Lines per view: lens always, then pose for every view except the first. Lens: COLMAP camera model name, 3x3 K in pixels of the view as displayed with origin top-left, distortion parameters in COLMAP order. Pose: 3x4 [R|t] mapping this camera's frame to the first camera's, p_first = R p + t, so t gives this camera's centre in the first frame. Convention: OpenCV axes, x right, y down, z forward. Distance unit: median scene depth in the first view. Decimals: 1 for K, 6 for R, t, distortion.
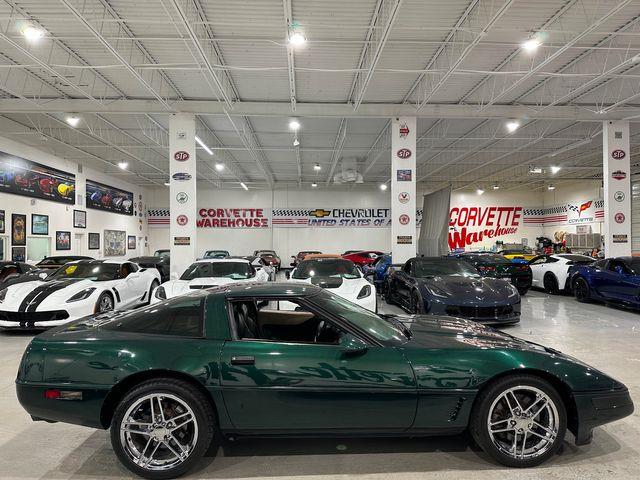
lens RADIAL K [[458.0, 0, 320.0], [0, 458.0, 240.0], [0, 0, 1]] dist [0.034403, -0.051436]
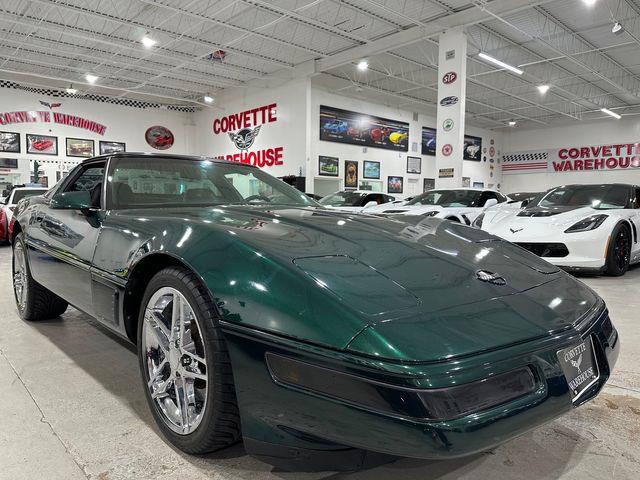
lens RADIAL K [[458.0, 0, 320.0], [0, 458.0, 240.0], [0, 0, 1]] dist [0.034403, -0.051436]
pose [[0.640851, 0.063120, -0.765066, 0.169253], [0.000853, 0.996555, 0.082933, 0.040208], [0.767665, -0.053800, 0.638589, 0.145697]]
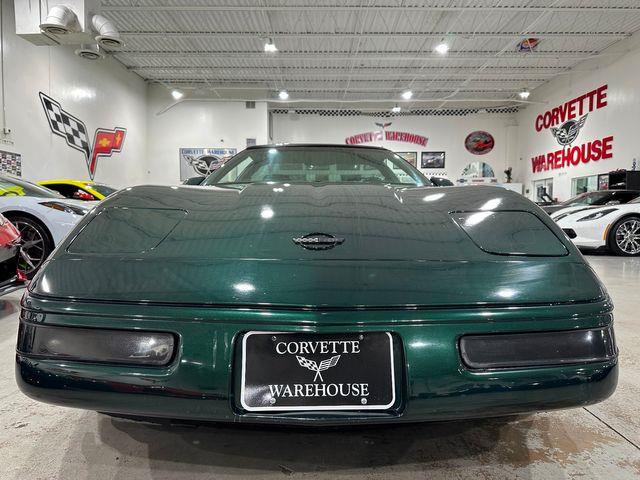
lens RADIAL K [[458.0, 0, 320.0], [0, 458.0, 240.0], [0, 0, 1]] dist [0.034403, -0.051436]
pose [[-0.038654, 0.057731, -0.997584, 0.179568], [0.012064, 0.998284, 0.057304, 0.047249], [0.999180, -0.009819, -0.039284, 0.202443]]
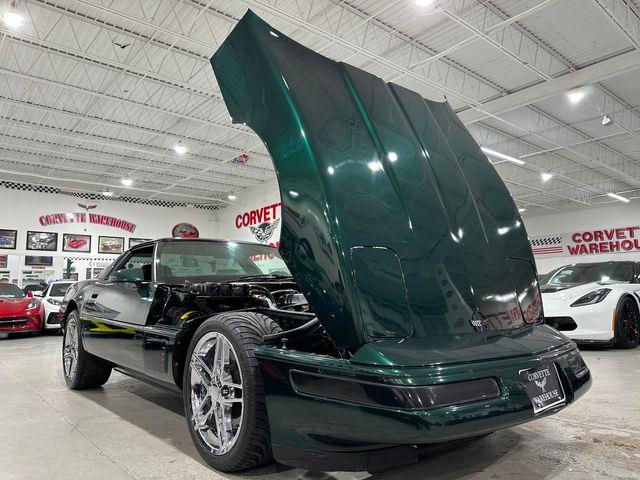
lens RADIAL K [[458.0, 0, 320.0], [0, 458.0, 240.0], [0, 0, 1]] dist [0.034403, -0.051436]
pose [[0.609120, -0.108073, -0.785680, 0.184451], [0.026406, 0.992886, -0.116103, 0.045810], [0.792638, 0.049974, 0.607640, 0.134942]]
